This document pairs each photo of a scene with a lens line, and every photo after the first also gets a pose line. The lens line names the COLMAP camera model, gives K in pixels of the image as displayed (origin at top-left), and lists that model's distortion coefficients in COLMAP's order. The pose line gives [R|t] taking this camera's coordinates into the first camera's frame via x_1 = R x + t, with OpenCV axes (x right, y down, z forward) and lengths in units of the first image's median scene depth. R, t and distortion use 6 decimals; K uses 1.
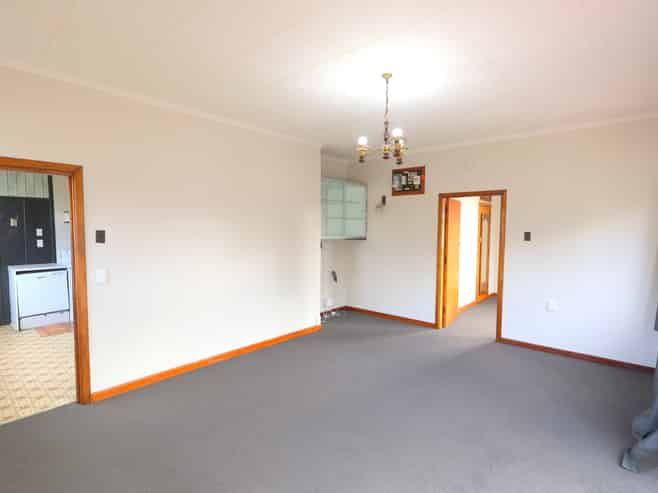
lens RADIAL K [[349.1, 0, 331.6], [0, 349.1, 246.9], [0, 0, 1]] dist [-0.000101, -0.000327]
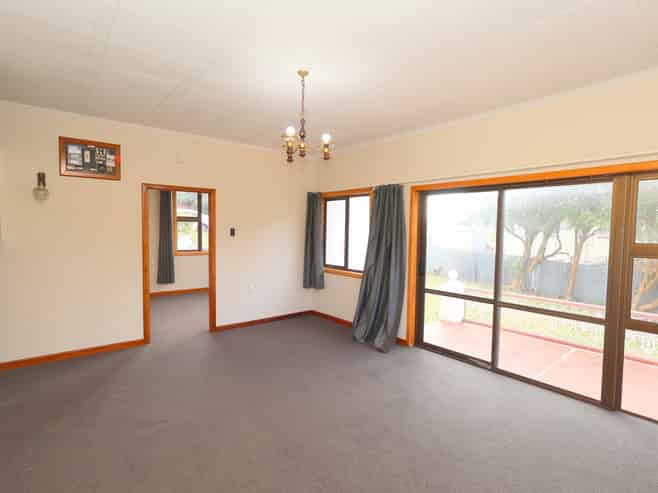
lens RADIAL K [[349.1, 0, 331.6], [0, 349.1, 246.9], [0, 0, 1]] dist [-0.000101, -0.000327]
pose [[0.158844, -0.057651, 0.985619, -0.502786], [0.042559, 0.997766, 0.051503, -0.025687], [-0.986386, 0.033766, 0.160943, 0.466215]]
